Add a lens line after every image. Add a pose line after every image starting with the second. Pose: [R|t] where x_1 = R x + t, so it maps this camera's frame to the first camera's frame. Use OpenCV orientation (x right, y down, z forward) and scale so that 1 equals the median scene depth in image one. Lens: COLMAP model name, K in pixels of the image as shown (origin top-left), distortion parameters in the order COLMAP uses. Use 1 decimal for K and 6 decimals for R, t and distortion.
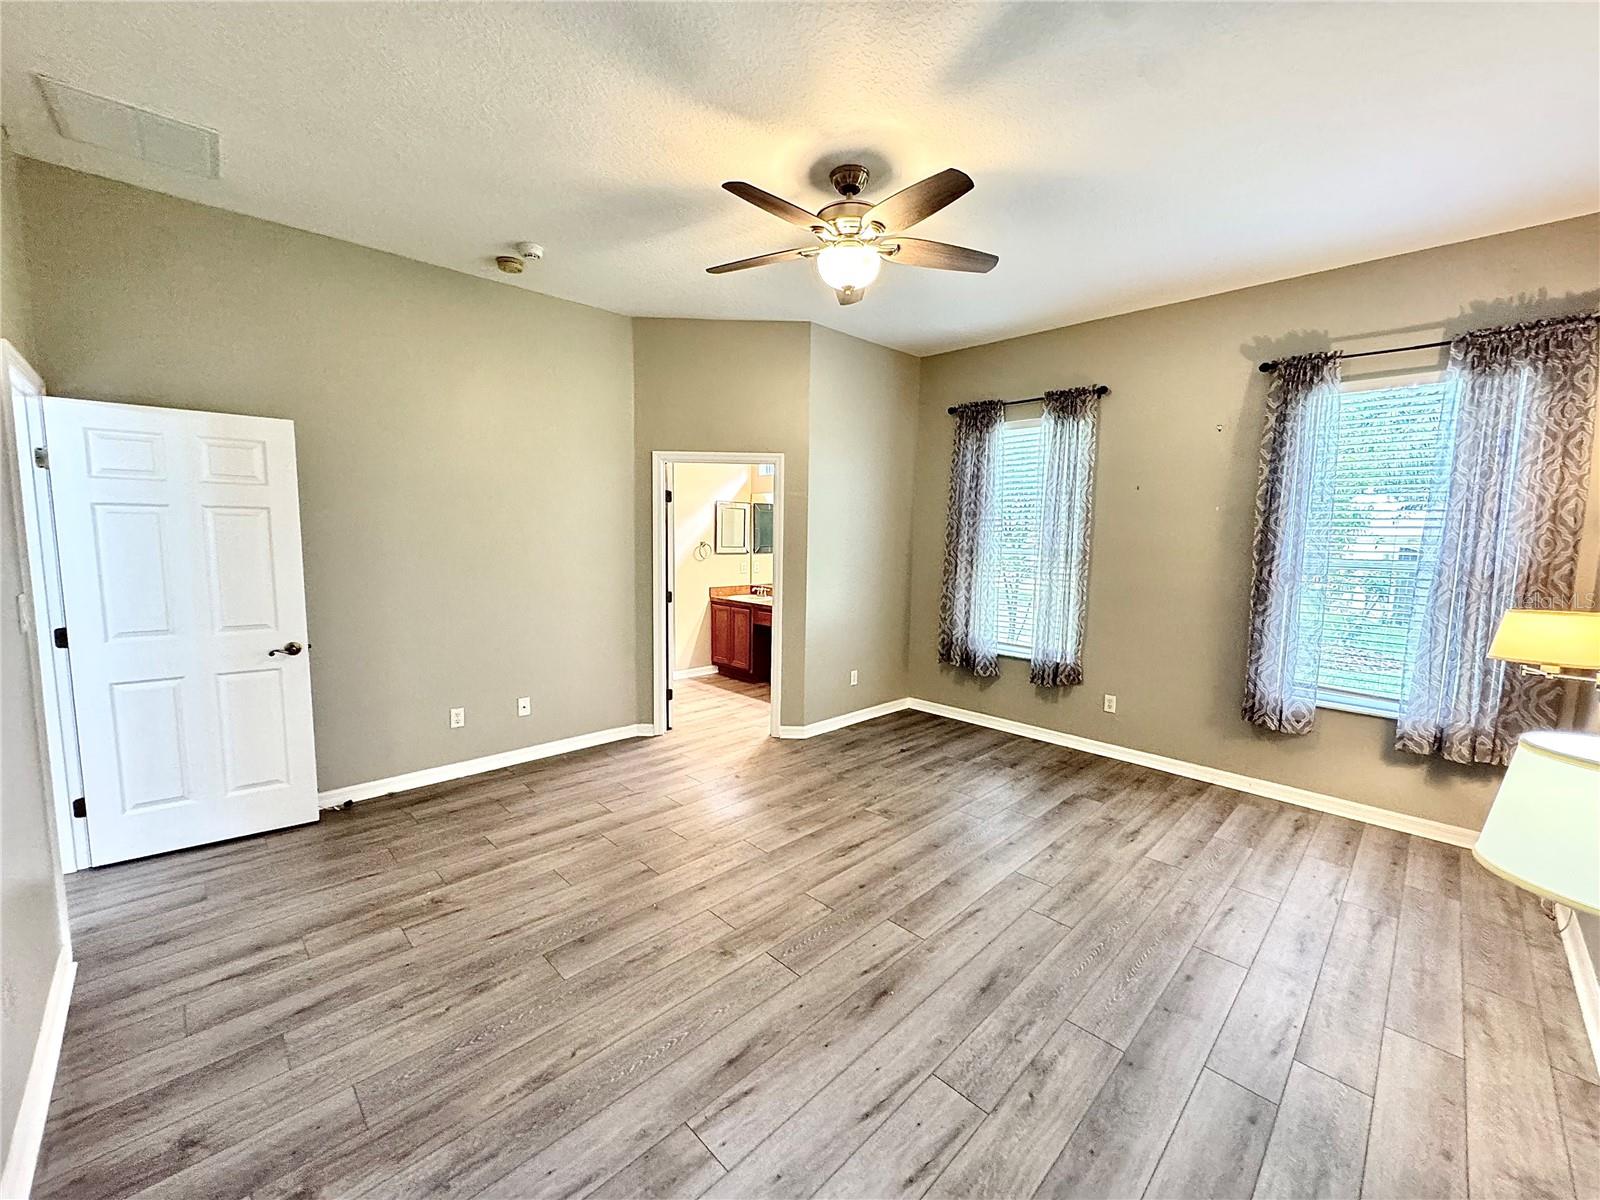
lens RADIAL K [[640.7, 0, 797.5], [0, 640.7, 600.4], [0, 0, 1]] dist [-0.000954, 0.000114]
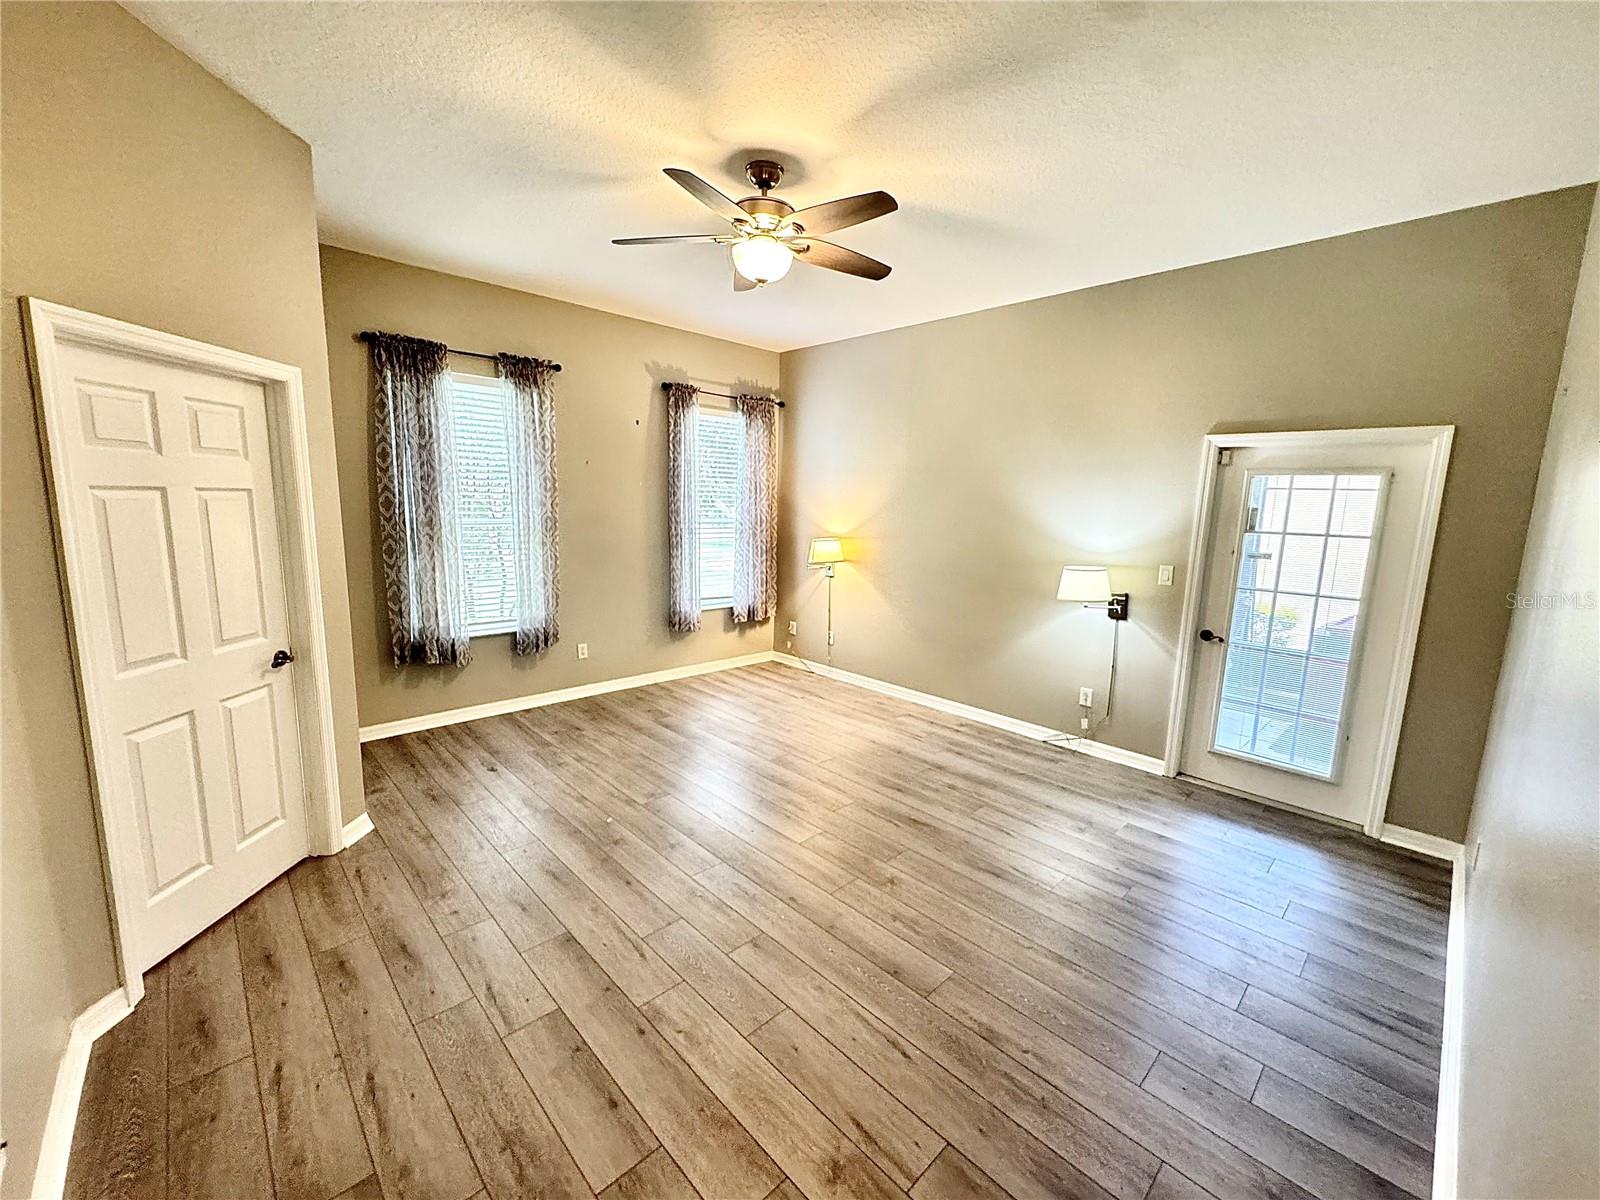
lens RADIAL K [[645.1, 0, 800.0], [0, 645.1, 600.0], [0, 0, 1]] dist [0.000408, 0.000136]
pose [[0.007396, -0.169382, 0.985523, -0.789335], [0.080903, 0.982420, 0.168242, -0.114323], [-0.996695, 0.078488, 0.020970, 0.726472]]
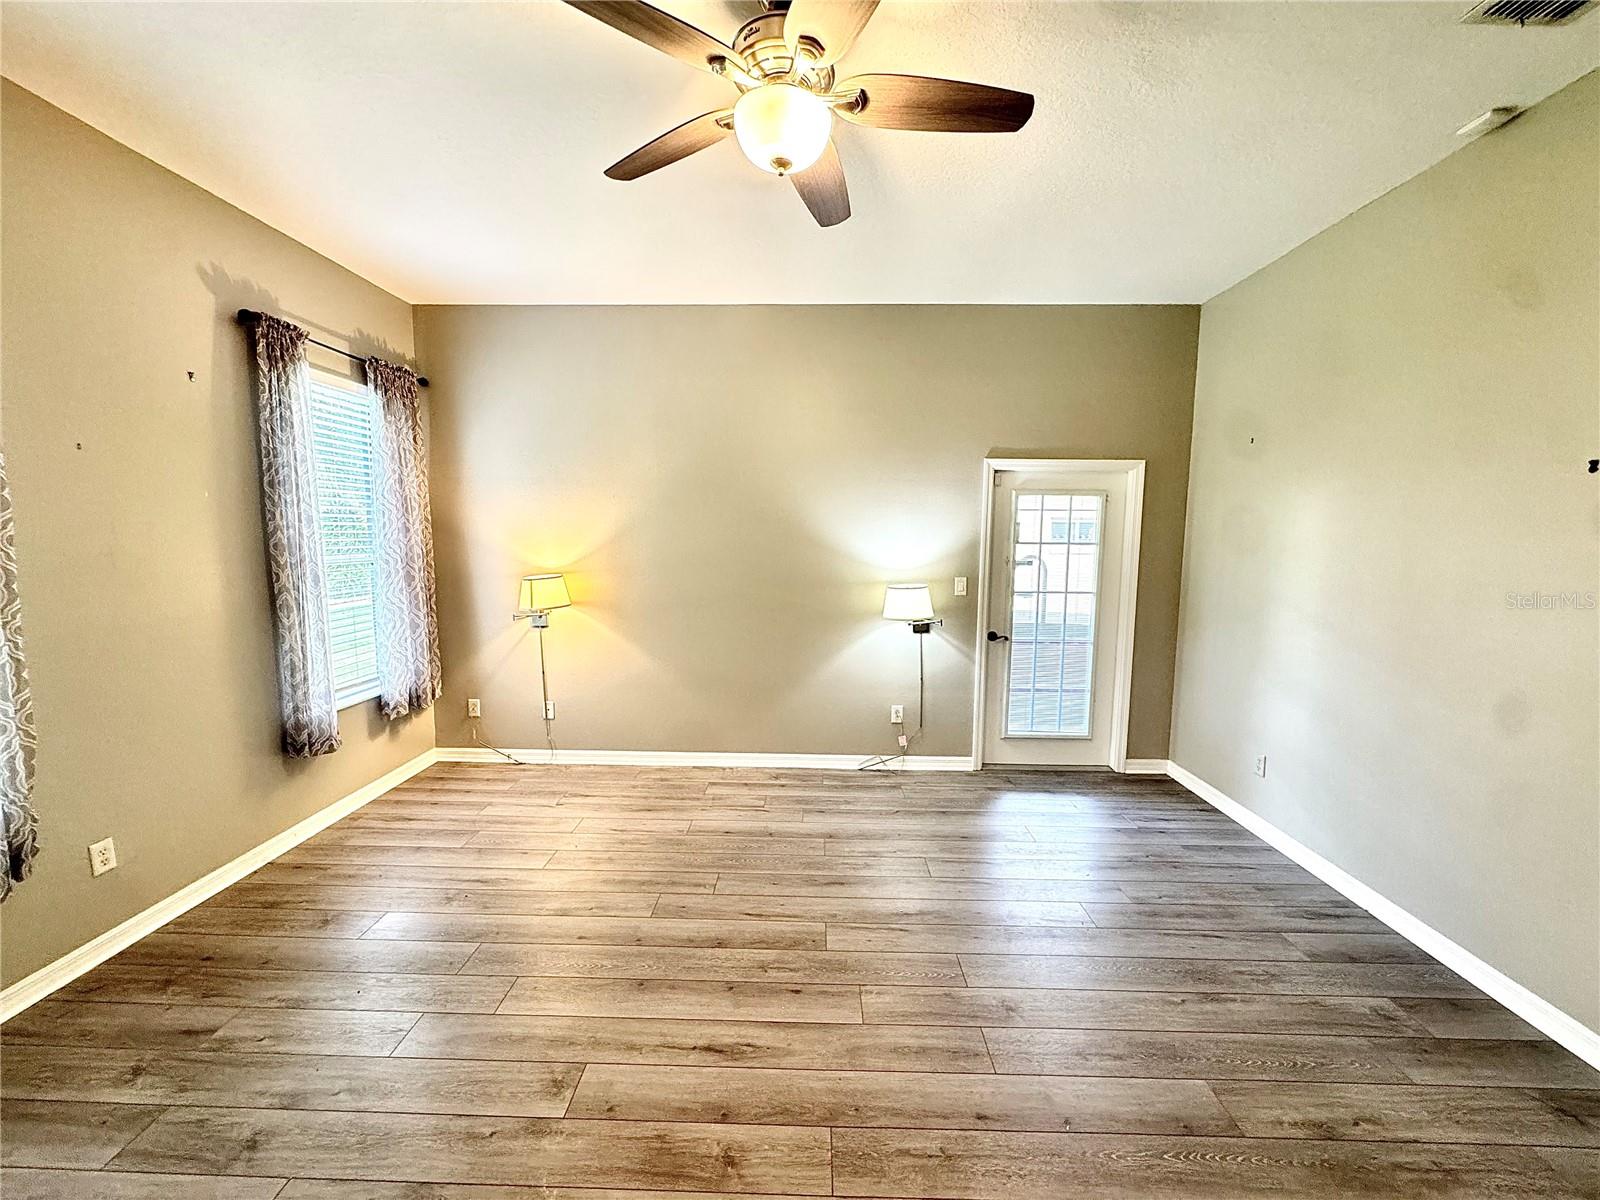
lens RADIAL K [[640.7, 0, 797.5], [0, 640.7, 600.4], [0, 0, 1]] dist [-0.000954, 0.000114]
pose [[-0.696559, -0.097033, 0.710908, -0.325763], [0.060056, 0.979452, 0.192530, -0.139275], [-0.714982, 0.176803, -0.676418, 1.138916]]
